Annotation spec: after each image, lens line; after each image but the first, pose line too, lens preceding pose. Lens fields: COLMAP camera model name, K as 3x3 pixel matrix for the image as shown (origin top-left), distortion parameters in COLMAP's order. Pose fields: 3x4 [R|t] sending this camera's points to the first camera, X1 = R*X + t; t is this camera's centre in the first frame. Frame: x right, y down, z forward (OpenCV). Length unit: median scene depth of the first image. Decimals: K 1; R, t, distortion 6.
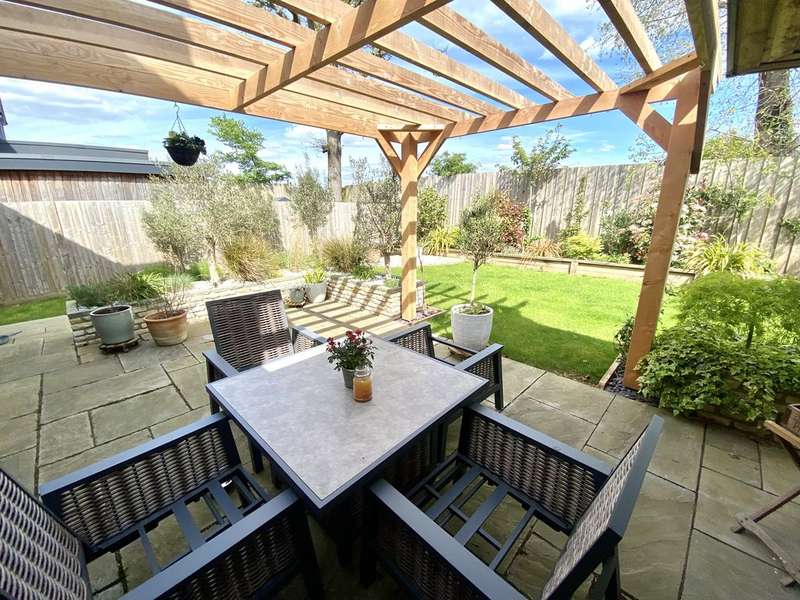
lens RADIAL K [[326.0, 0, 400.1], [0, 326.0, 294.5], [0, 0, 1]] dist [0.003241, -0.005778]
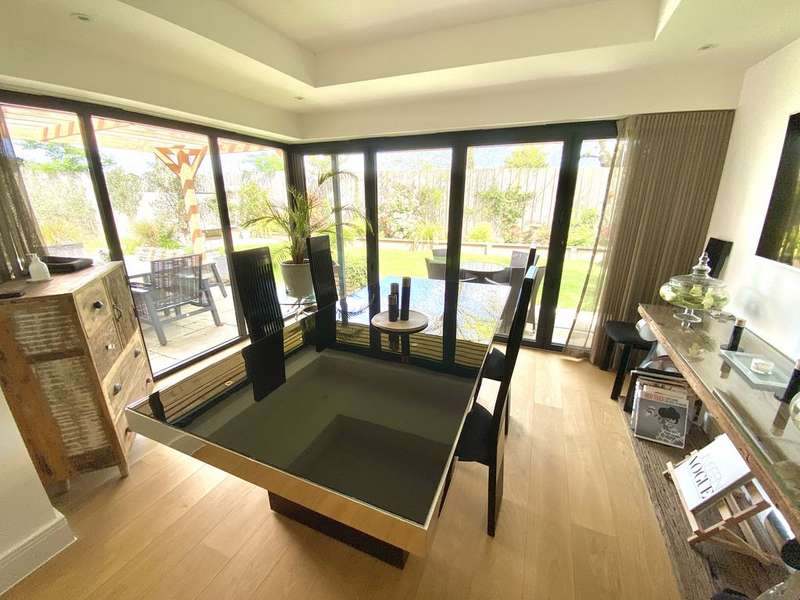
lens RADIAL K [[326.0, 0, 398.3], [0, 326.0, 298.4], [0, 0, 1]] dist [0.003241, -0.005778]
pose [[0.938248, -0.088502, 0.334453, 0.196156], [0.079250, 0.996002, 0.041235, 0.115256], [-0.336765, -0.012183, 0.941510, -0.399548]]
